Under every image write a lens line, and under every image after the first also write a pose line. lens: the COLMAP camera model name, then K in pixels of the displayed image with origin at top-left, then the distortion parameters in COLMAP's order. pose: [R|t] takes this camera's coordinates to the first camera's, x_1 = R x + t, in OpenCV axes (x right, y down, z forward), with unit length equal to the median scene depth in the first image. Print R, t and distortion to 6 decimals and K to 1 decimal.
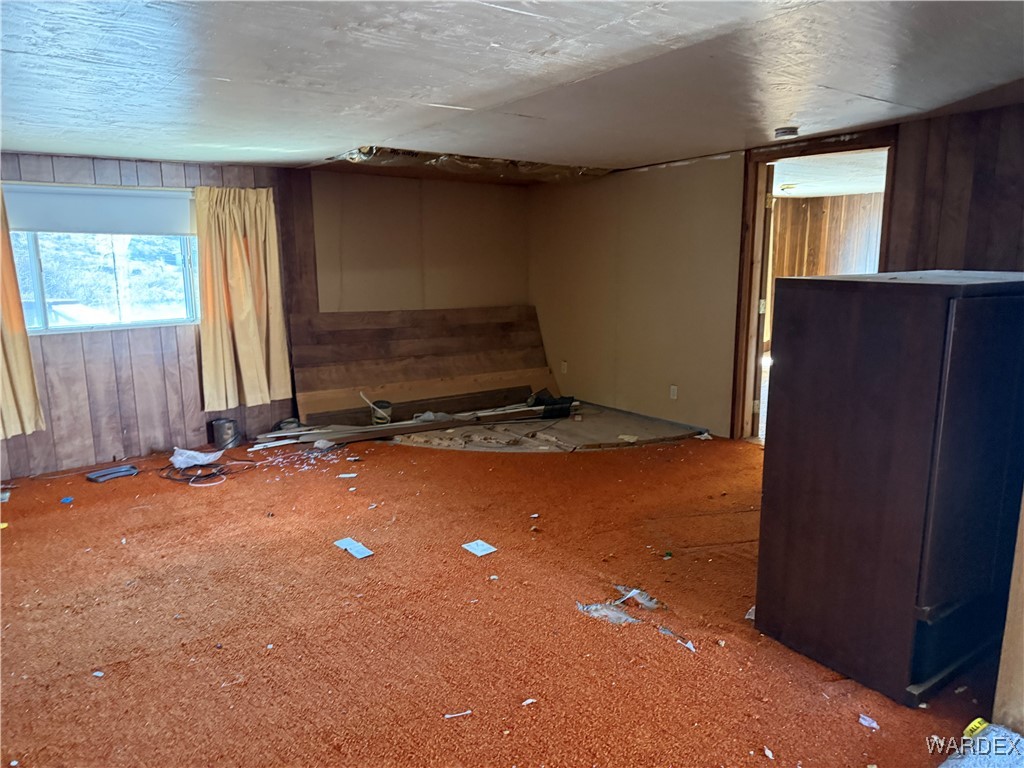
lens RADIAL K [[708.7, 0, 508.1], [0, 708.7, 381.4], [0, 0, 1]] dist [0.074866, -0.094184]
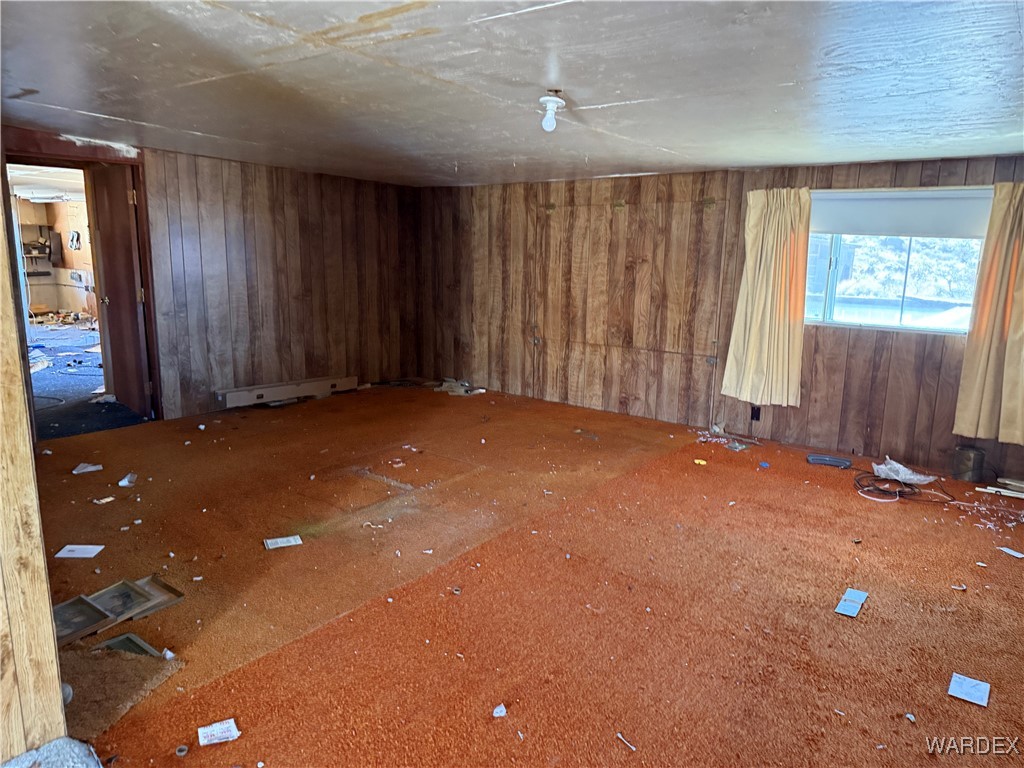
lens RADIAL K [[708.7, 0, 509.3], [0, 708.7, 383.4], [0, 0, 1]] dist [0.074866, -0.094184]
pose [[0.258384, 0.202038, -0.944679, 0.305021], [-0.201186, 0.967698, 0.151934, -0.048526], [0.944861, 0.150799, 0.290685, 0.220439]]
